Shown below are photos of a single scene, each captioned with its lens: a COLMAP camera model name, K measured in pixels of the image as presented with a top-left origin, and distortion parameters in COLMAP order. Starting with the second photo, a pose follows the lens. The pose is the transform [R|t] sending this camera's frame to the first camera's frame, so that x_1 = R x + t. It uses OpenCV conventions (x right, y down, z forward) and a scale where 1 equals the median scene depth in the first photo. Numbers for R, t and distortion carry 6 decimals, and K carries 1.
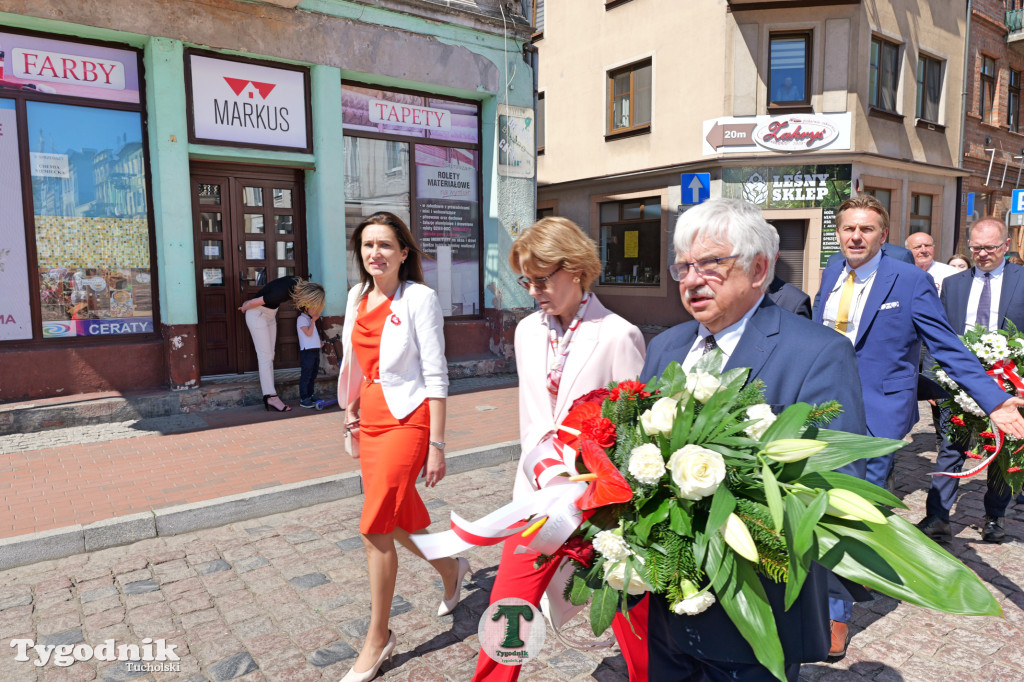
lens RADIAL K [[689.1, 0, 516.8], [0, 689.1, 343.8], [0, 0, 1]] dist [0.028677, -0.038975]
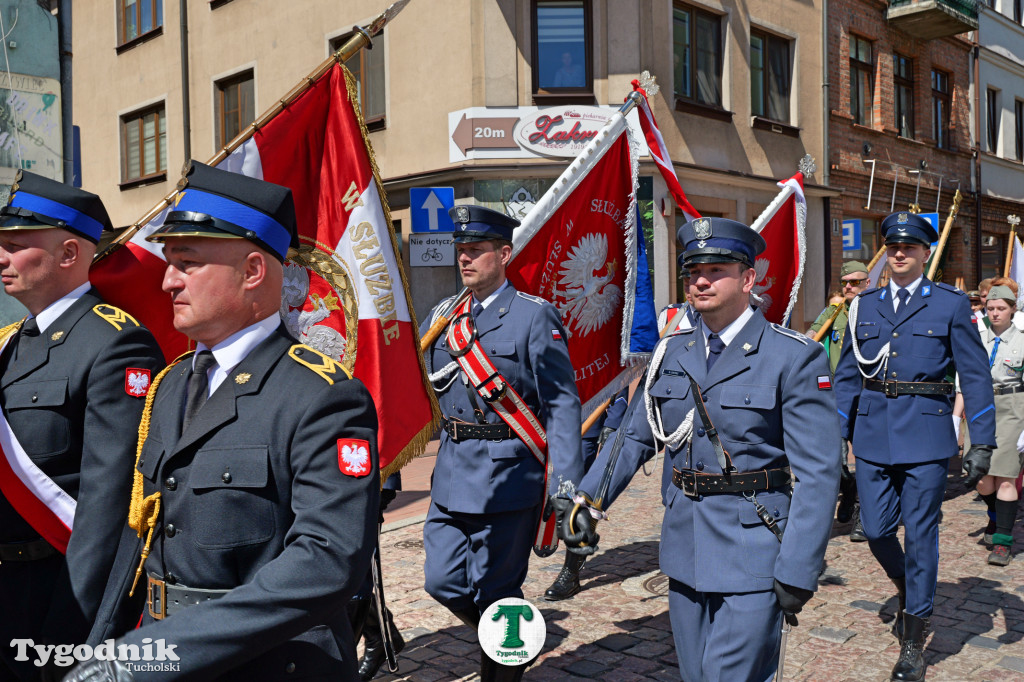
lens RADIAL K [[992.9, 0, 498.7], [0, 992.9, 329.8], [0, 0, 1]] dist [0.000873, 0.000000]
pose [[0.989666, -0.011044, 0.142968, 0.183479], [0.025746, 0.994513, -0.101397, -0.009131], [-0.141064, 0.104030, 0.984520, 0.053776]]
